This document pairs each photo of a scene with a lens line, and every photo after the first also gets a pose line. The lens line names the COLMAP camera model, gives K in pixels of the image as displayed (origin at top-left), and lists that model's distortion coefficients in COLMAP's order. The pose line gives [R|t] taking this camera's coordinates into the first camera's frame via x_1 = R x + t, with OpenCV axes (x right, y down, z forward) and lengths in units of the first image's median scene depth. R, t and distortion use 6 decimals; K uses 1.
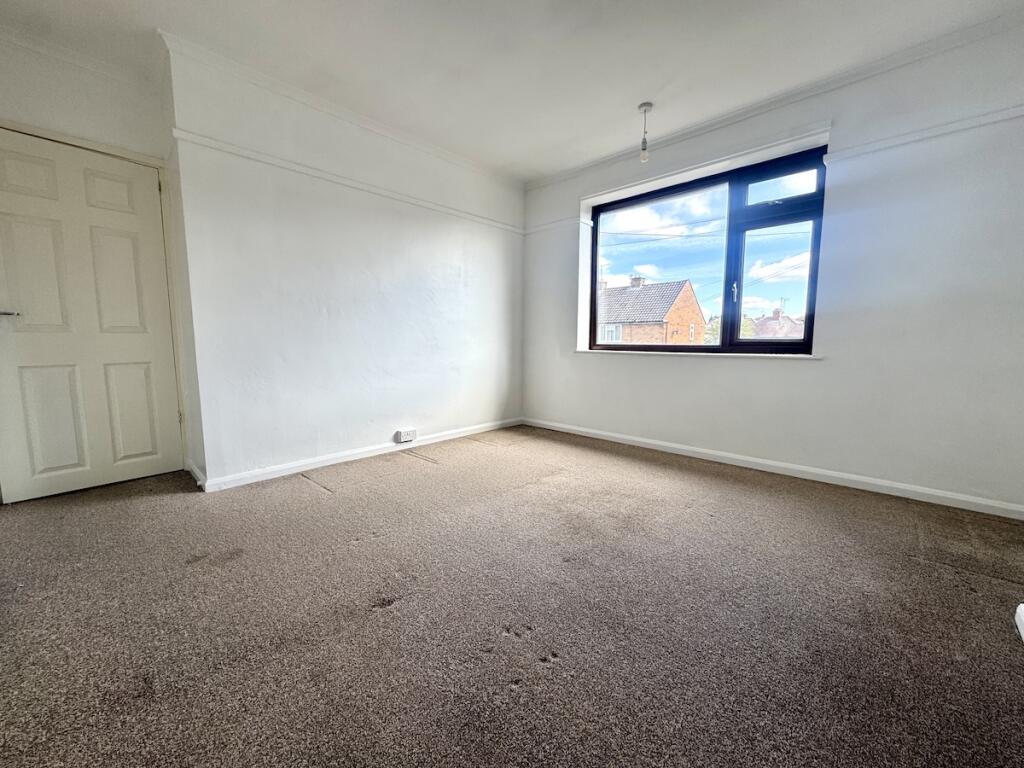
lens RADIAL K [[407.5, 0, 512.0], [0, 407.5, 384.0], [0, 0, 1]] dist [-0.001102, 0.000019]
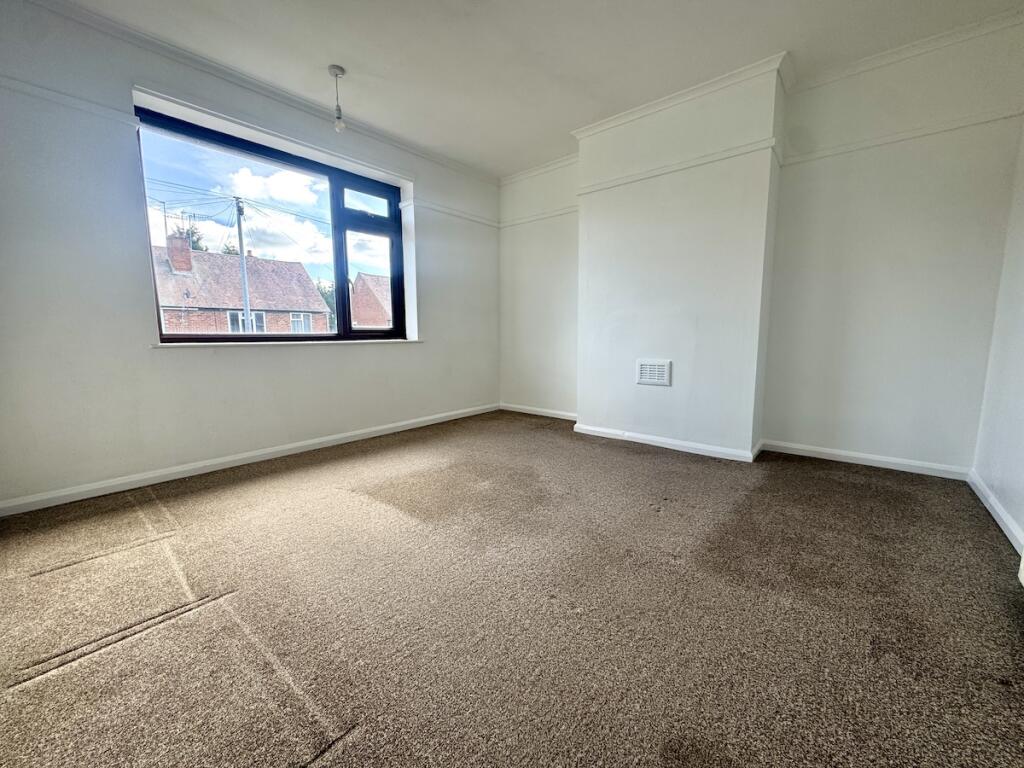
lens RADIAL K [[407.9, 0, 512.0], [0, 407.9, 384.0], [0, 0, 1]] dist [0.020730, -0.000011]
pose [[-0.032817, -0.132613, 0.990625, -0.611873], [0.112591, 0.984359, 0.135504, -0.064132], [-0.993099, 0.115983, -0.017372, 0.628357]]
